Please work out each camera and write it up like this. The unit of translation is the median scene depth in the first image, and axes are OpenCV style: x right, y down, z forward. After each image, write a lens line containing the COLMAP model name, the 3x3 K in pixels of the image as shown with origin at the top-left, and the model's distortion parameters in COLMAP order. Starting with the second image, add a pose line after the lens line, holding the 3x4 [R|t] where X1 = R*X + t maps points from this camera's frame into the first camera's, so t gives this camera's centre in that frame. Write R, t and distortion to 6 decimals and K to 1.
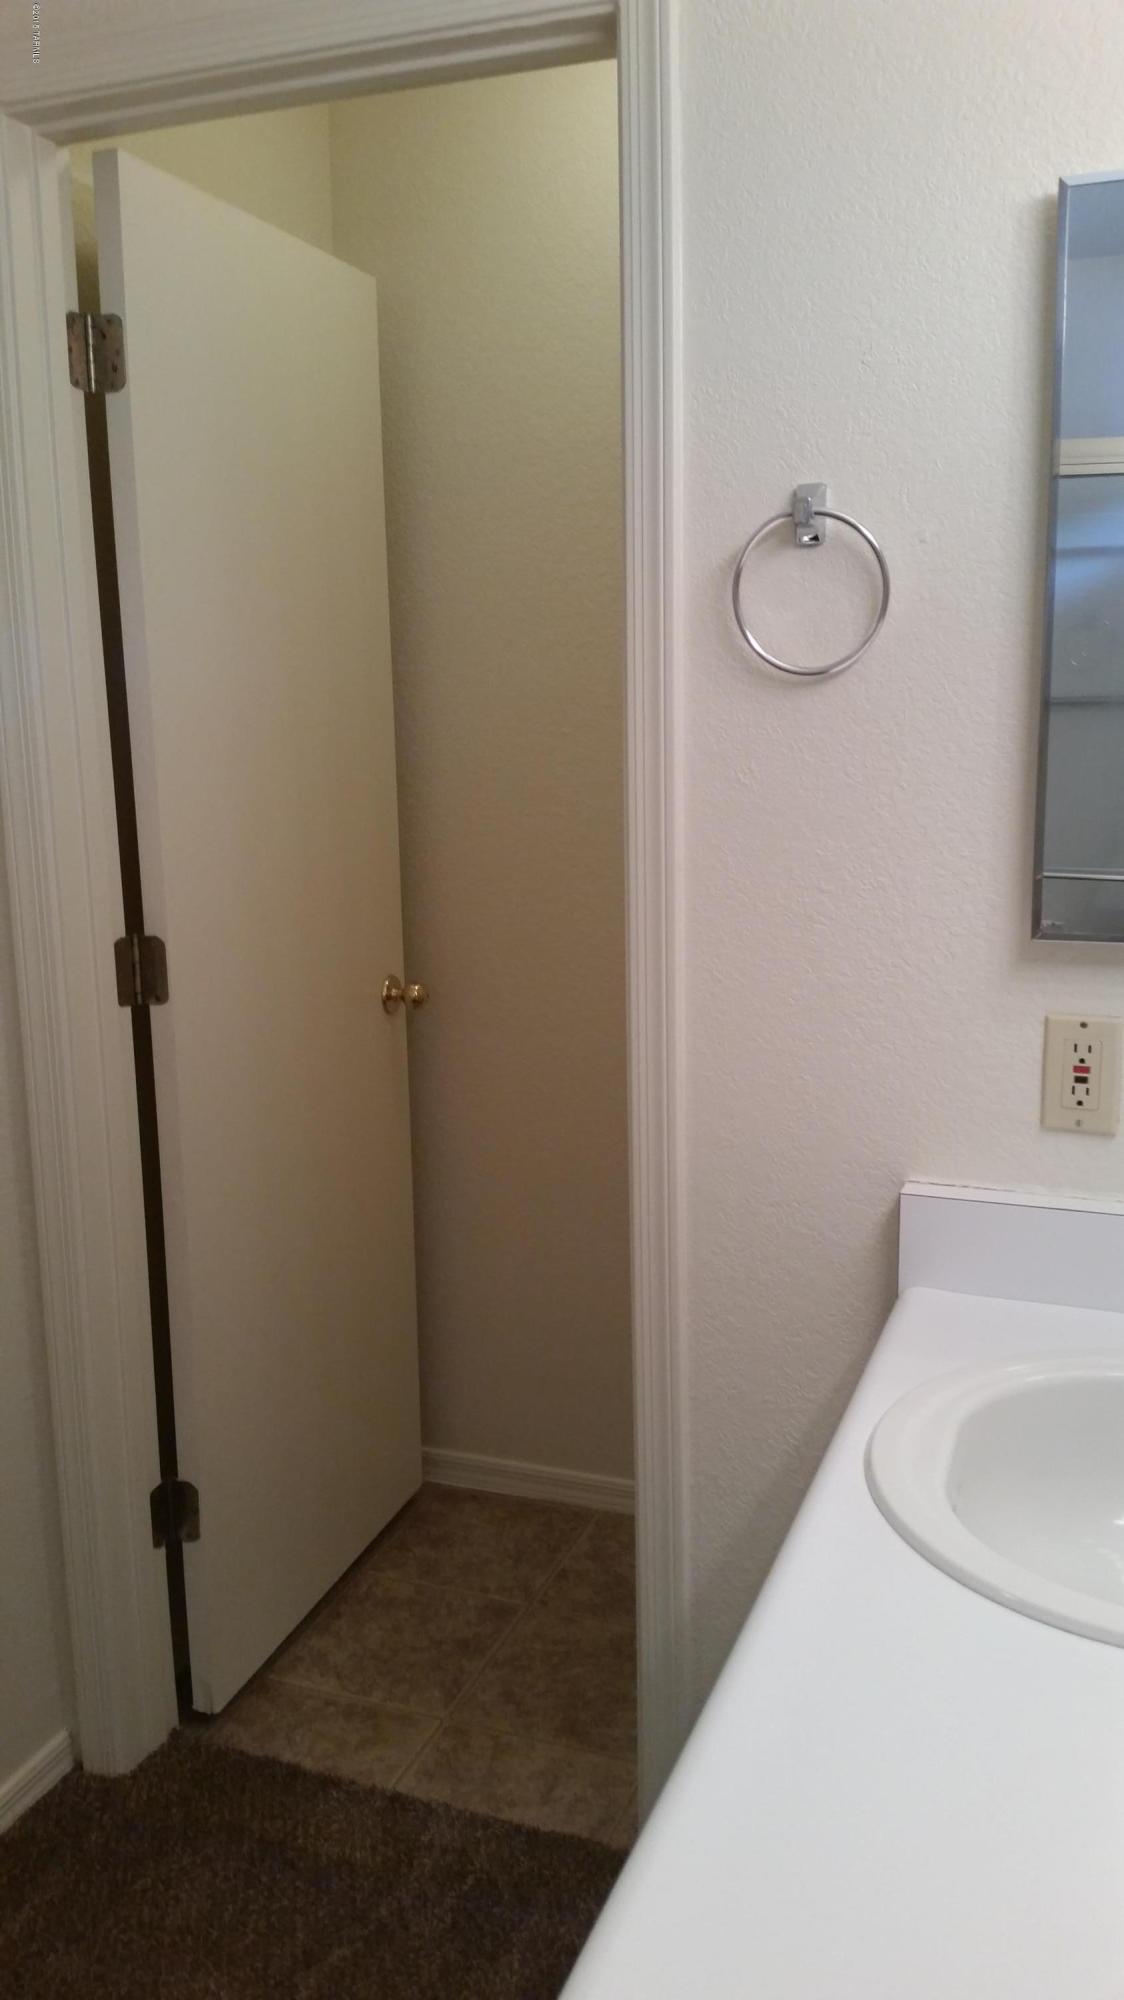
lens RADIAL K [[1632.1, 0, 342.8], [0, 1632.1, 1003.1], [0, 0, 1]] dist [0.216894, -0.527818]
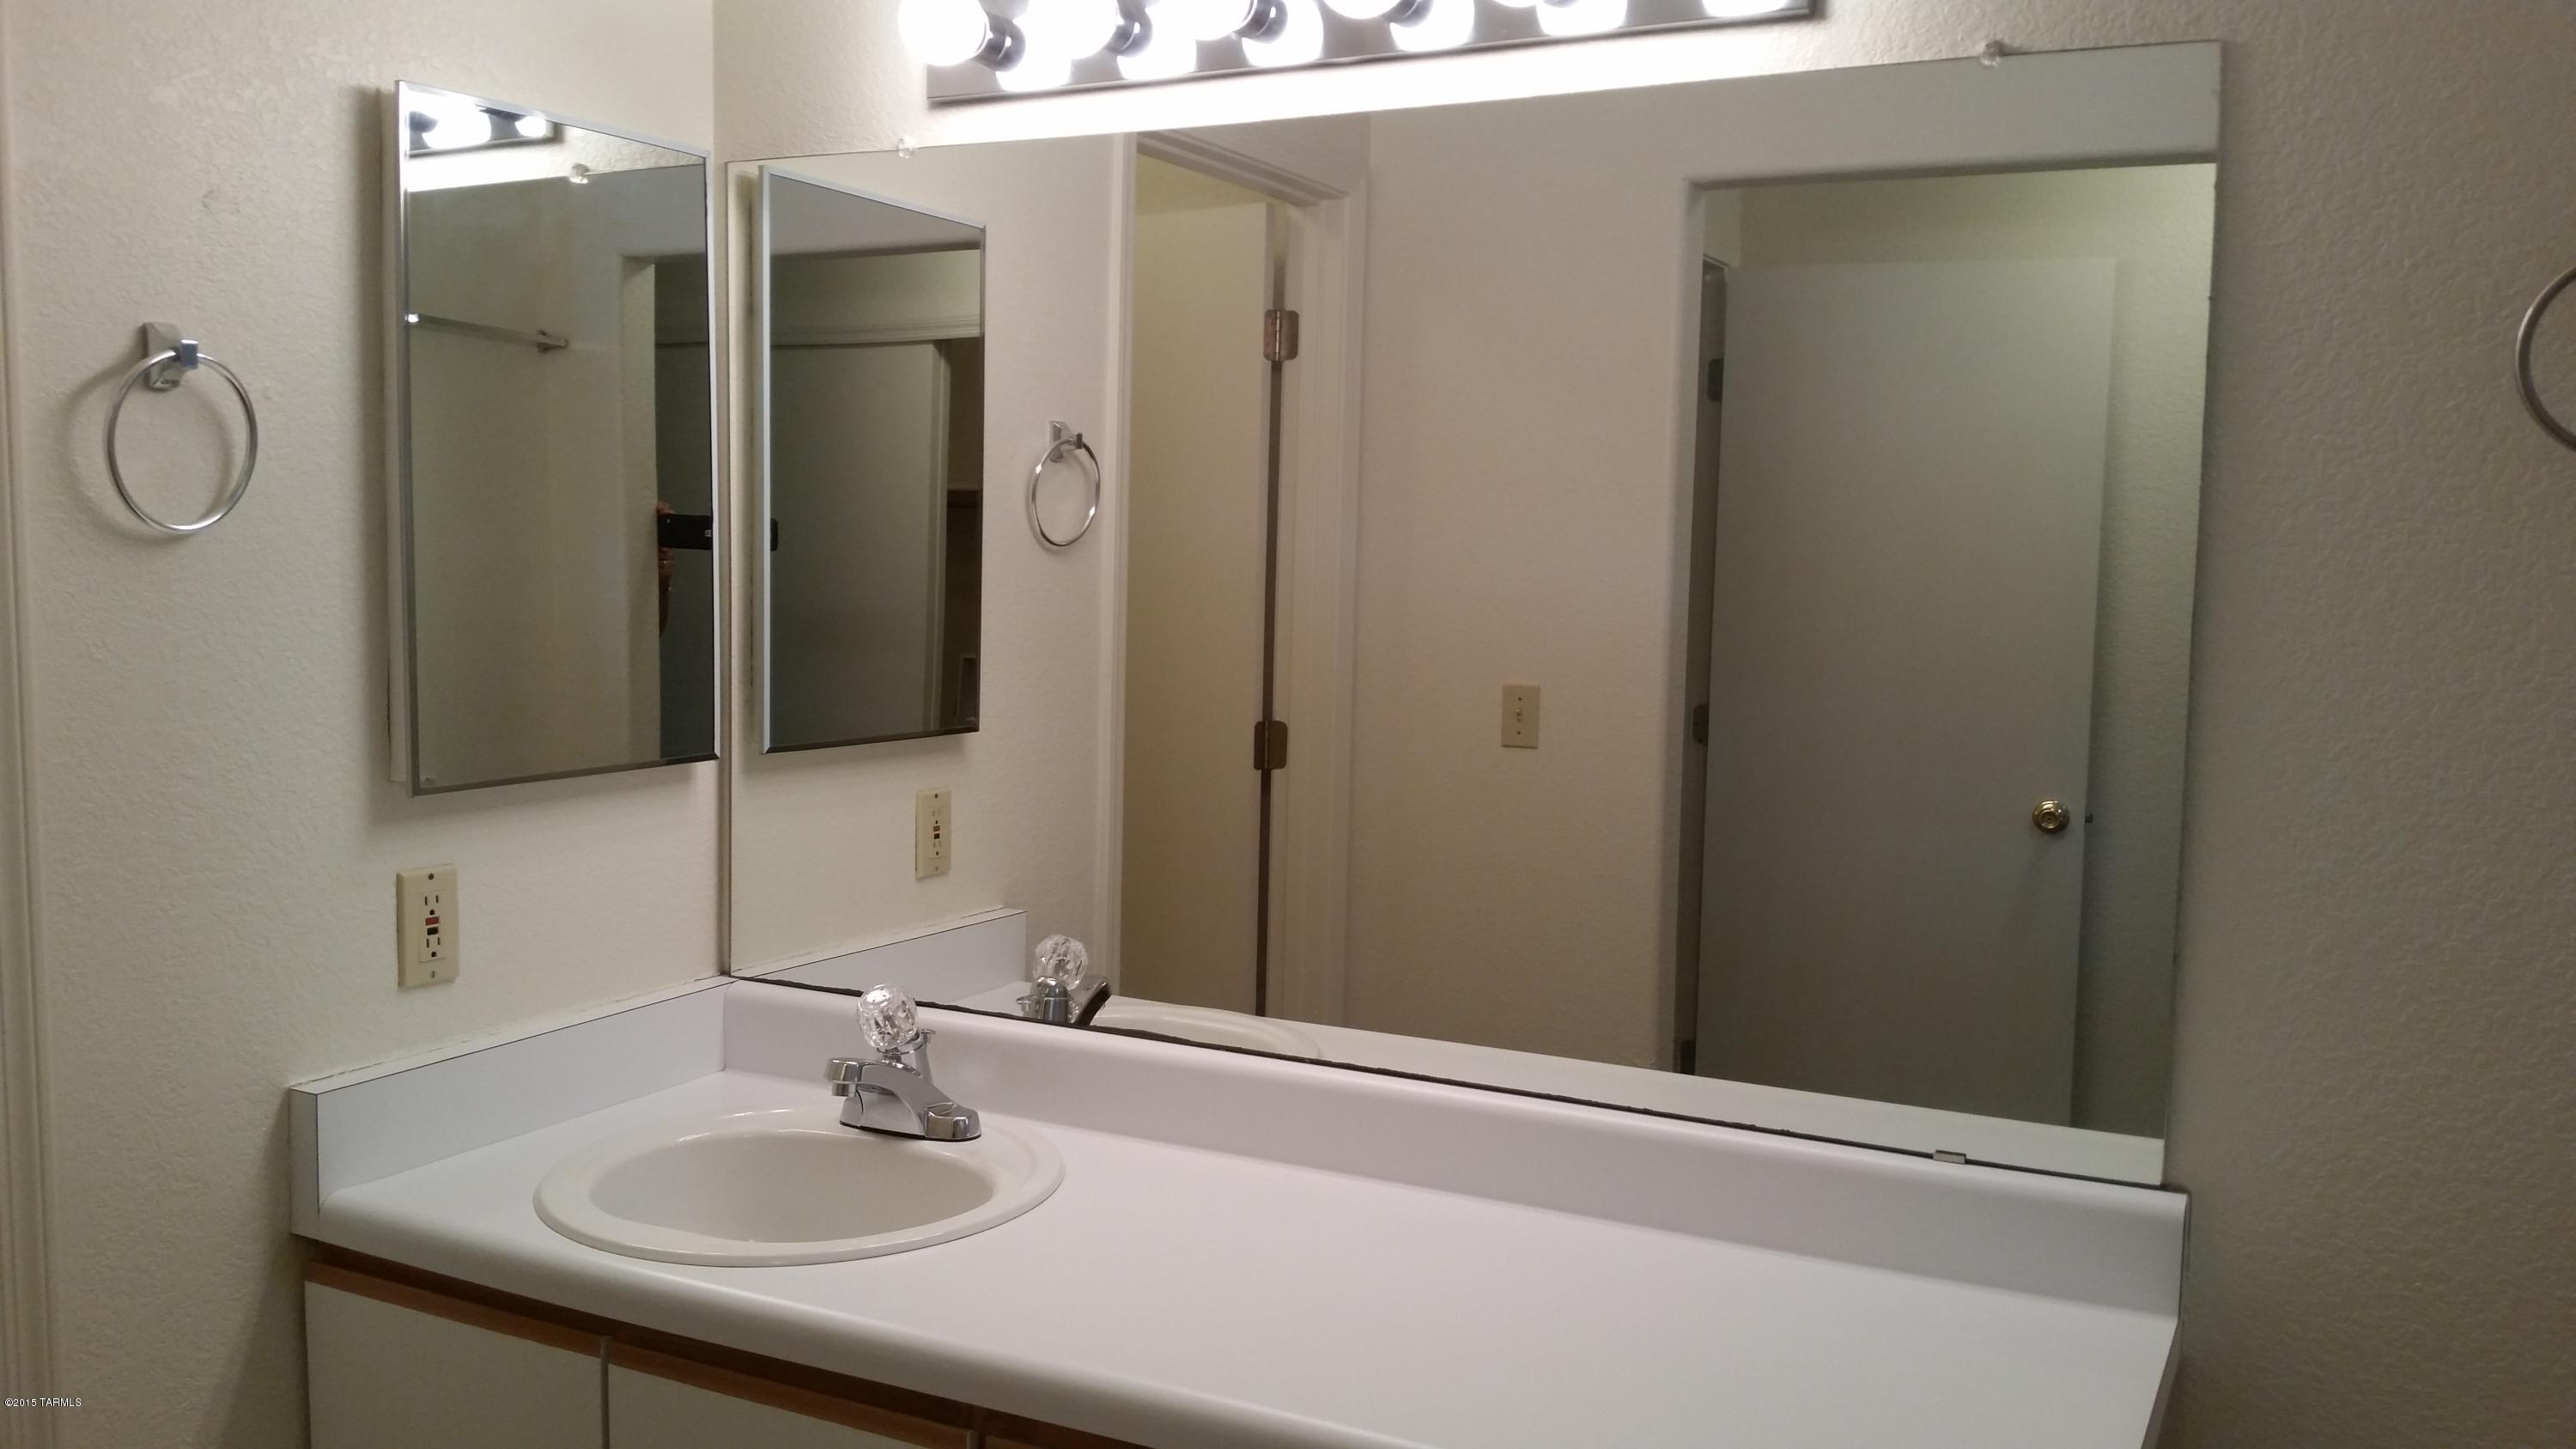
lens RADIAL K [[2102.5, 0, 1299.9], [0, 2102.5, 720.7], [0, 0, 1]] dist [0.216894, -0.527818]
pose [[0.118173, -0.071723, 0.990399, -0.784089], [0.178531, 0.982670, 0.049861, -0.051093], [-0.976812, 0.170925, 0.128929, 0.294457]]
